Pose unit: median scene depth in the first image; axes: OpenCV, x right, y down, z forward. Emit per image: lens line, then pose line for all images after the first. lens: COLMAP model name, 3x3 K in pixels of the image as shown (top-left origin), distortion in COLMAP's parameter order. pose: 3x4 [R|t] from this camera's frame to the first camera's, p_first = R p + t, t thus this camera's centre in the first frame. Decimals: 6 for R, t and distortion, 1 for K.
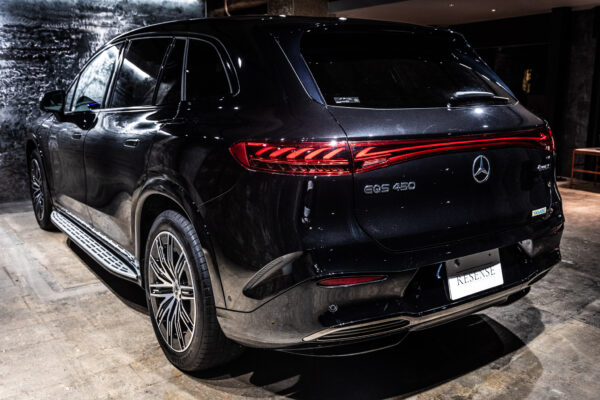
lens RADIAL K [[553.9, 0, 299.1], [0, 553.9, 198.3], [0, 0, 1]] dist [0.000808, 0.000000]
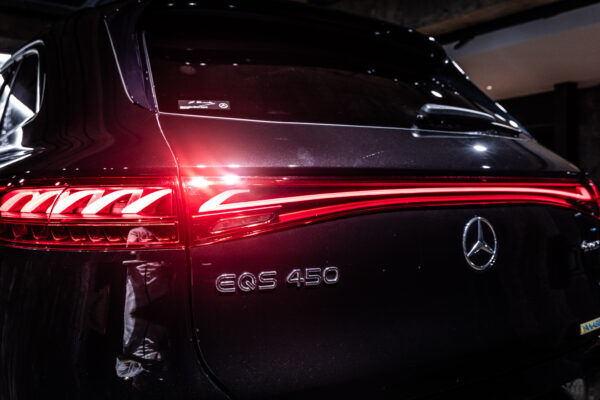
lens RADIAL K [[553.9, 0, 296.0], [0, 553.9, 201.0], [0, 0, 1]] dist [0.000808, 0.000000]
pose [[0.999889, -0.003773, -0.014405, 0.171326], [0.001254, 0.985269, -0.171009, -0.004299], [0.014838, 0.170972, 0.985164, 0.501018]]
